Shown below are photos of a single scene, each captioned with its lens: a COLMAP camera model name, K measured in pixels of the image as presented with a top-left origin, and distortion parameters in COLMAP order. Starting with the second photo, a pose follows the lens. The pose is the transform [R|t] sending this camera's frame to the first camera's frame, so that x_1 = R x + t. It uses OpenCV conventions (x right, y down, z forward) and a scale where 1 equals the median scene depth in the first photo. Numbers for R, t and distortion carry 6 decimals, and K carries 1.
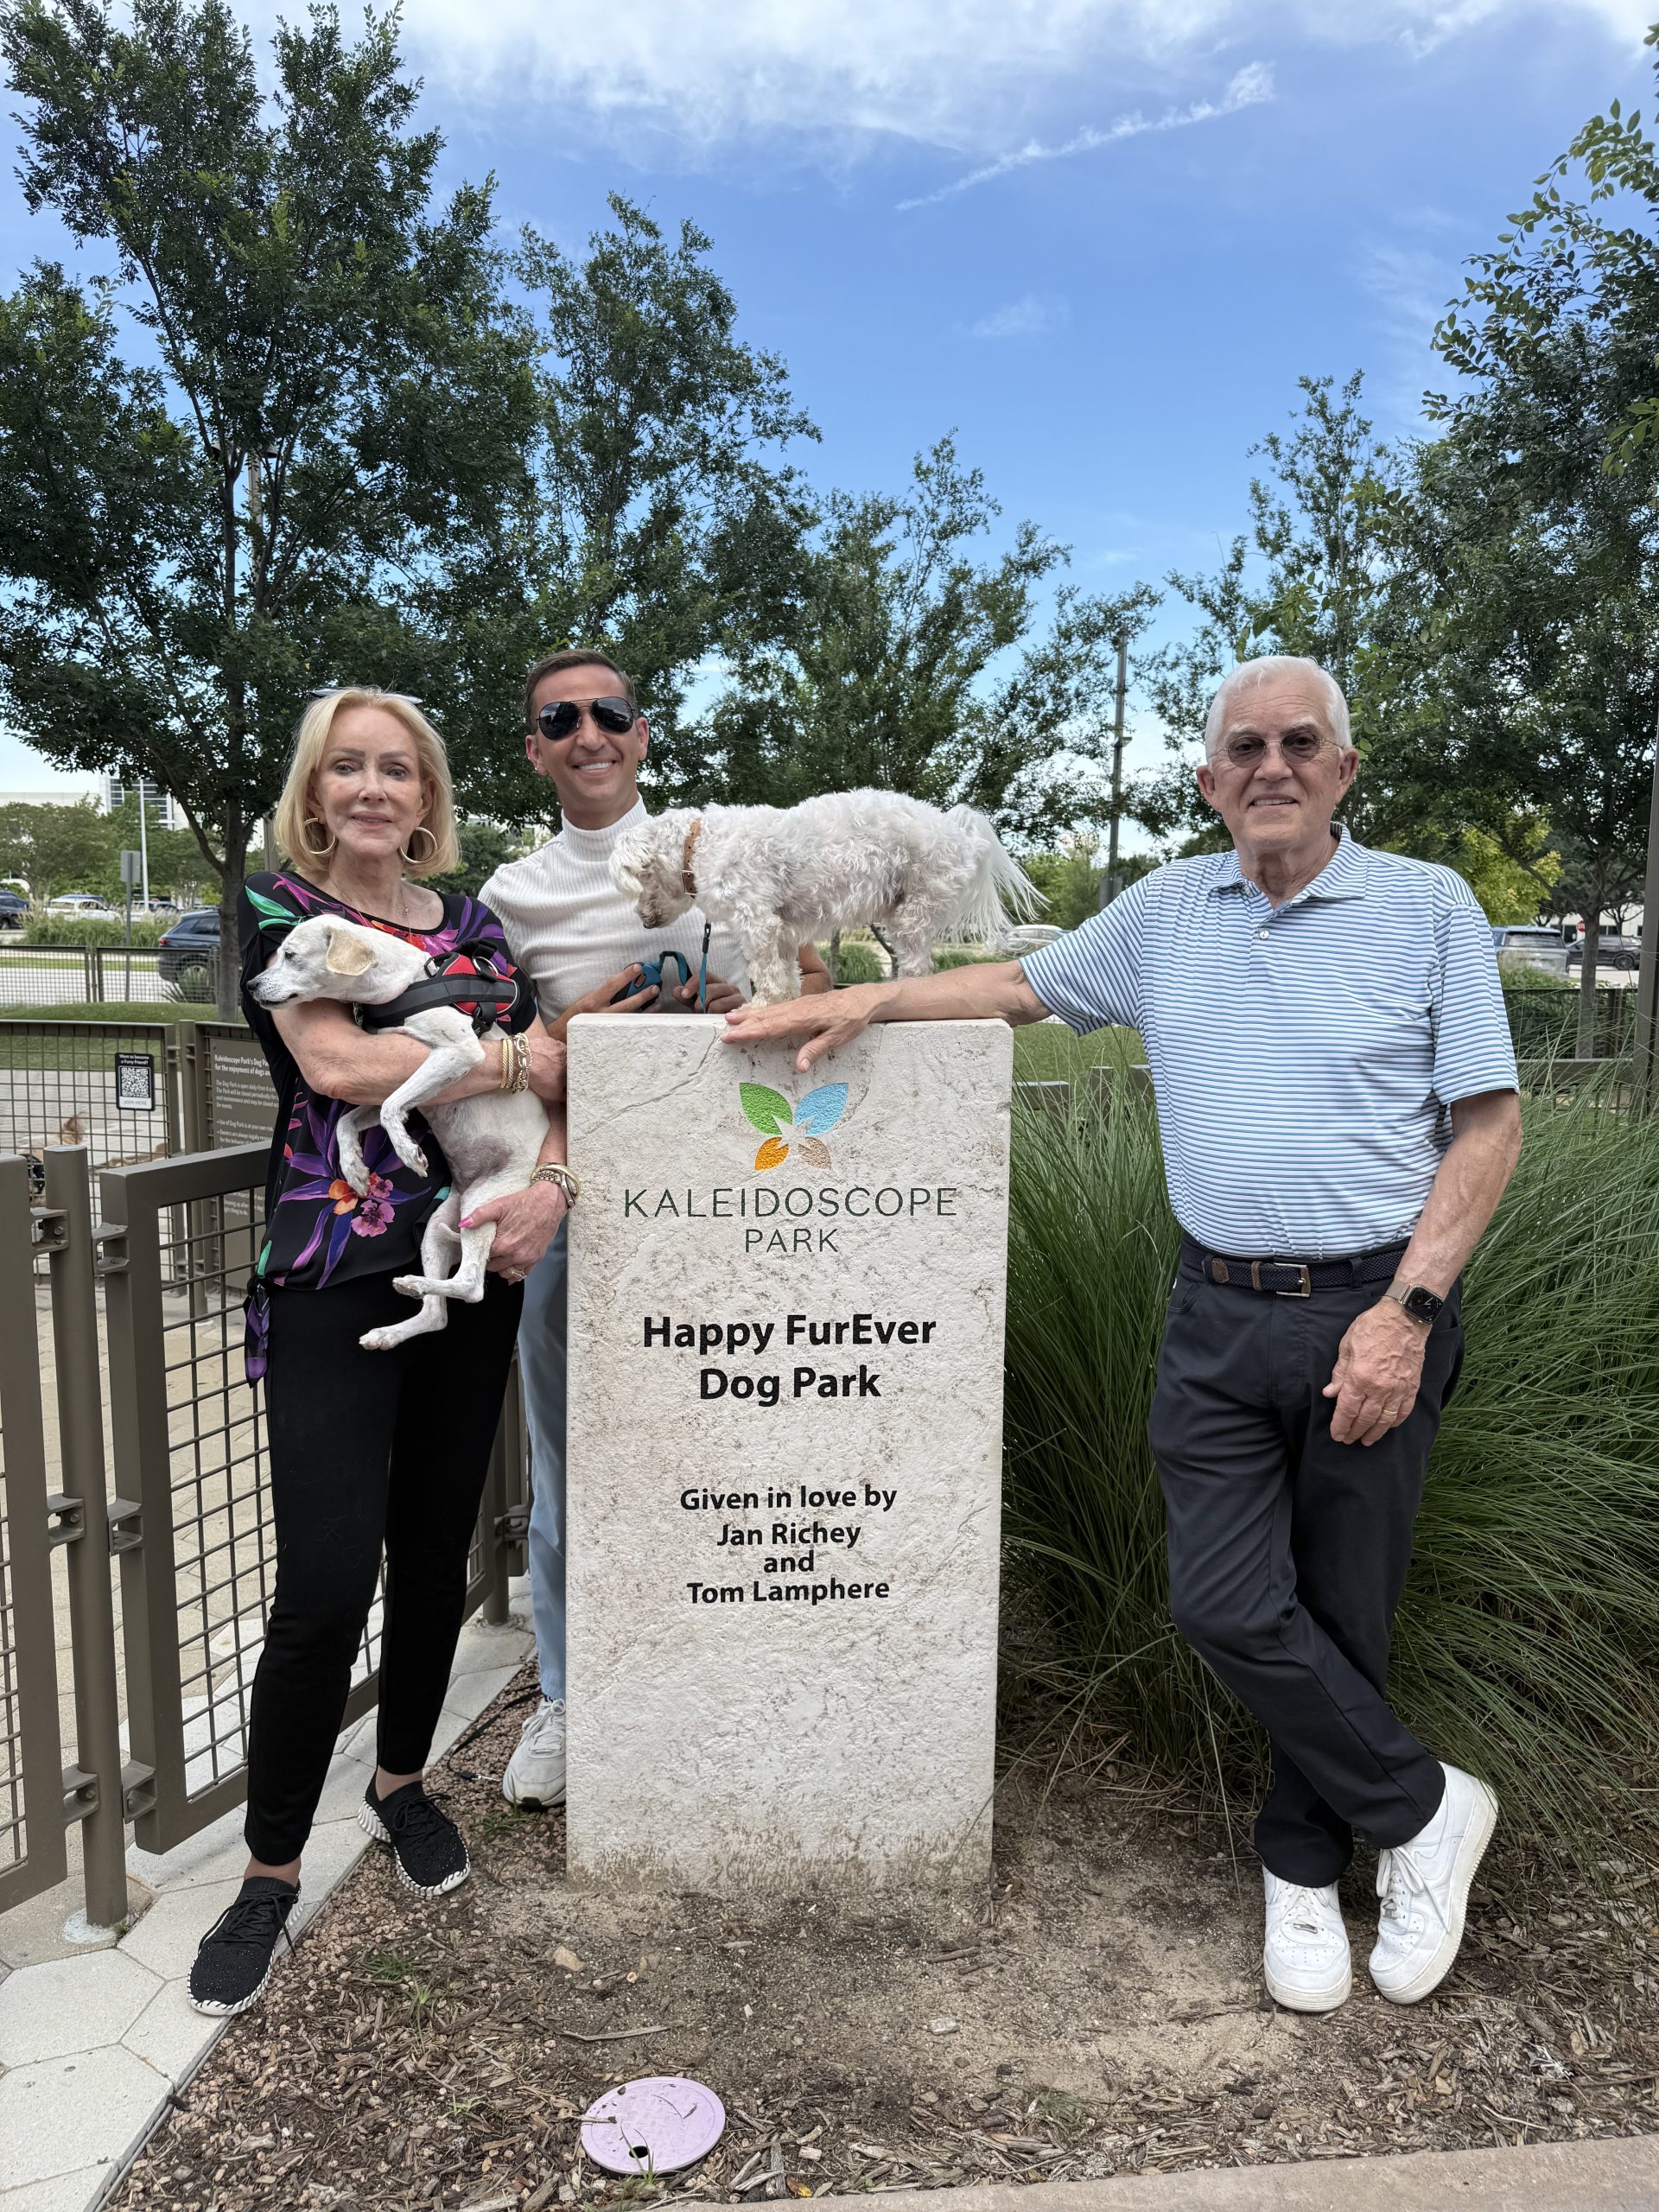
lens RADIAL K [[1548.0, 0, 822.7], [0, 1548.0, 1107.6], [0, 0, 1]] dist [0.053275, -0.059836]
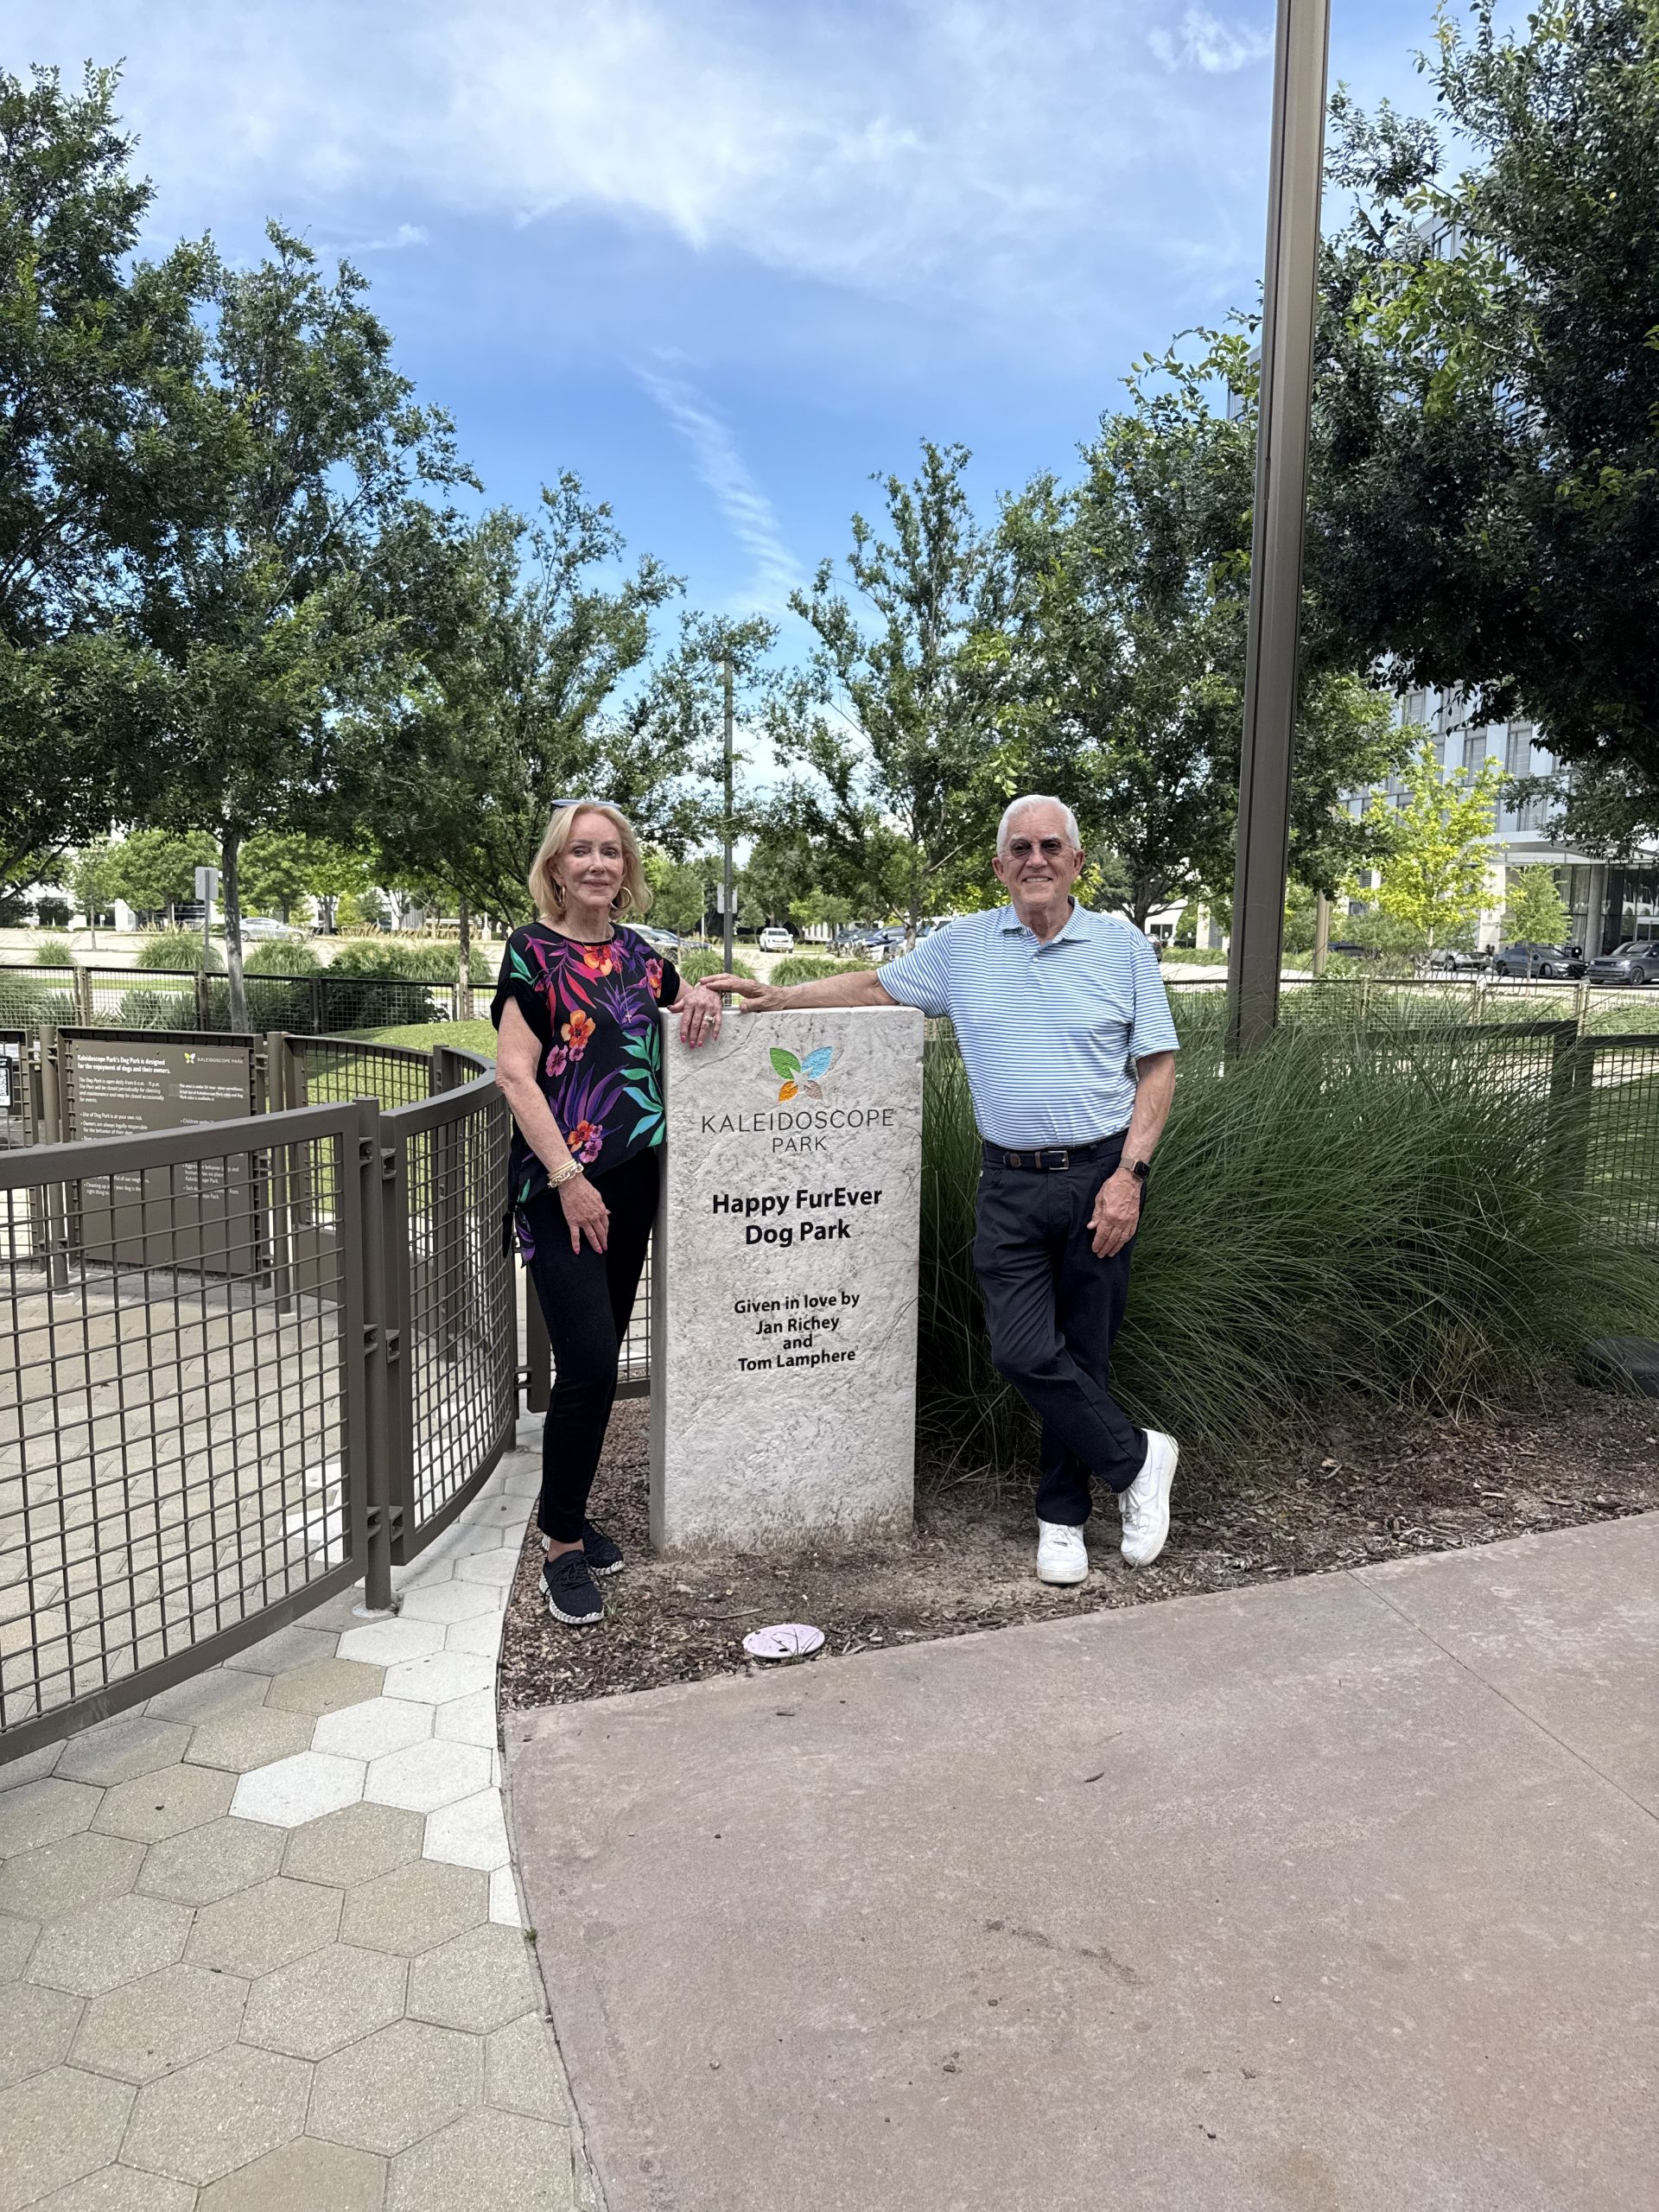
lens RADIAL K [[1529.1, 0, 819.3], [0, 1529.1, 1140.9], [0, 0, 1]] dist [0.086385, -0.123680]
pose [[0.963527, -0.039163, 0.264730, -0.406655], [0.032896, 0.999065, 0.028066, 0.035744], [-0.265582, -0.018333, 0.963914, -0.536507]]
